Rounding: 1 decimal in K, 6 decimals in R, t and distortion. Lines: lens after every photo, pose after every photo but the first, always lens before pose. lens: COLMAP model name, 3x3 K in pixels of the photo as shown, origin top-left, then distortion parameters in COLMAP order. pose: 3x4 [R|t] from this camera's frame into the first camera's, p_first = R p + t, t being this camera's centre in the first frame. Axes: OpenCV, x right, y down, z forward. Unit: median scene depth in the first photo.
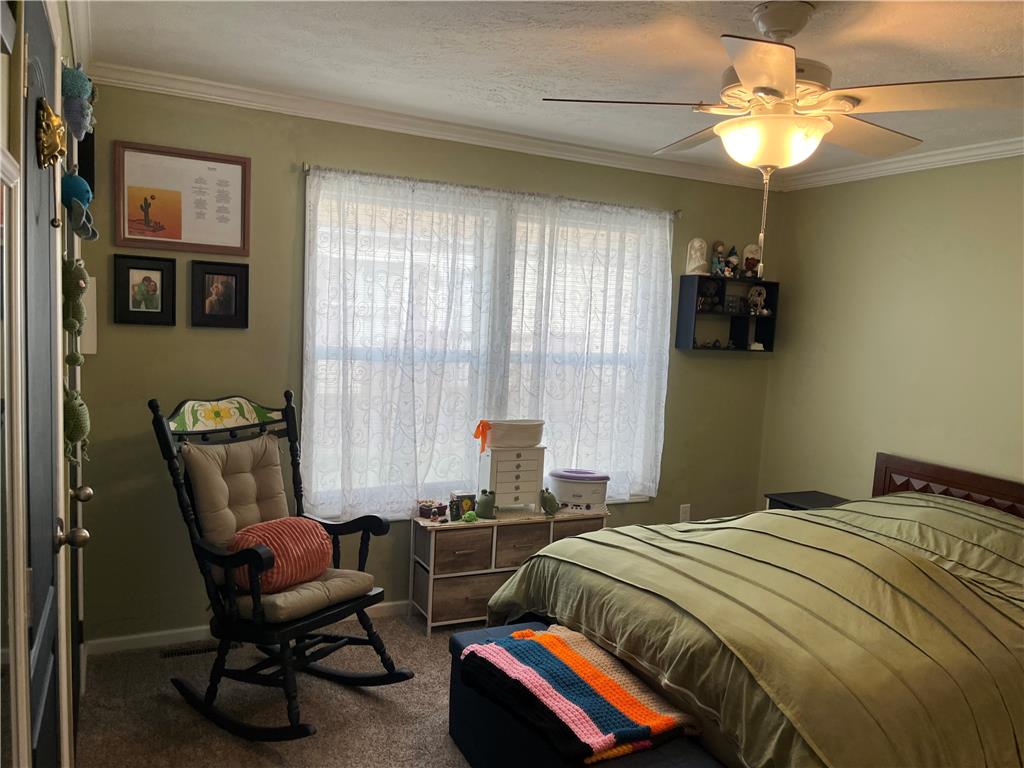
lens RADIAL K [[780.3, 0, 512.6], [0, 780.3, 394.2], [0, 0, 1]] dist [0.044139, -0.059046]
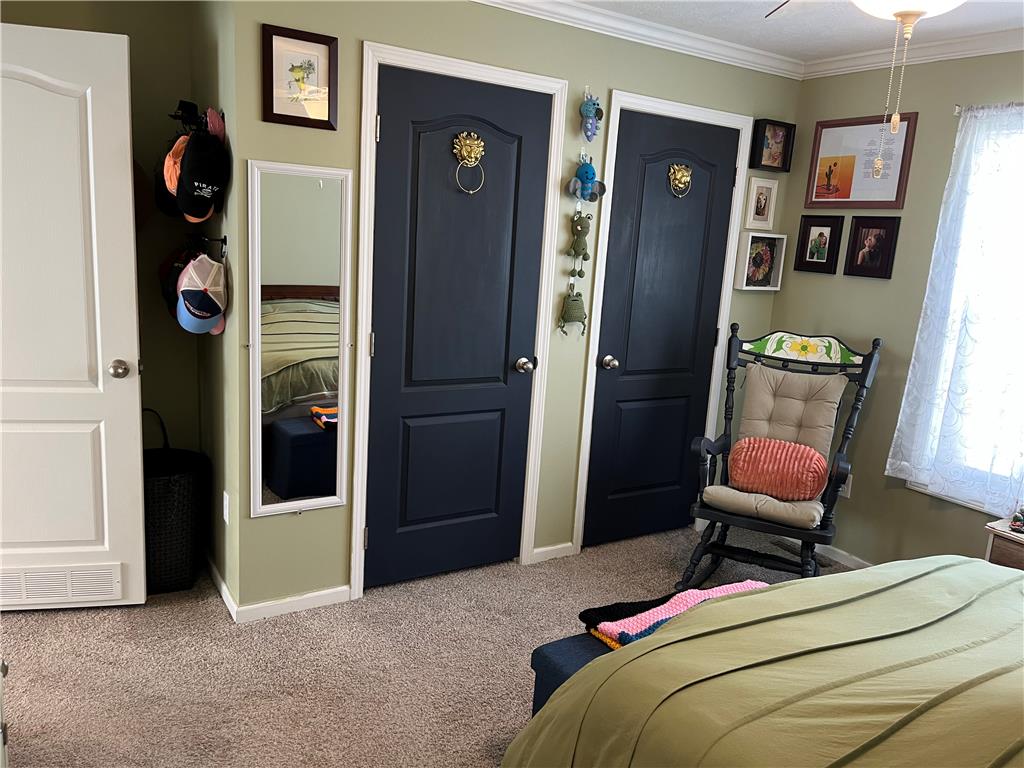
lens RADIAL K [[780.3, 0, 510.5], [0, 780.3, 381.7], [0, 0, 1]] dist [0.044139, -0.059046]
pose [[0.084230, 0.145450, -0.985774, 0.705990], [-0.157967, 0.978728, 0.130913, -0.008541], [0.983845, 0.144693, 0.105415, 0.439119]]
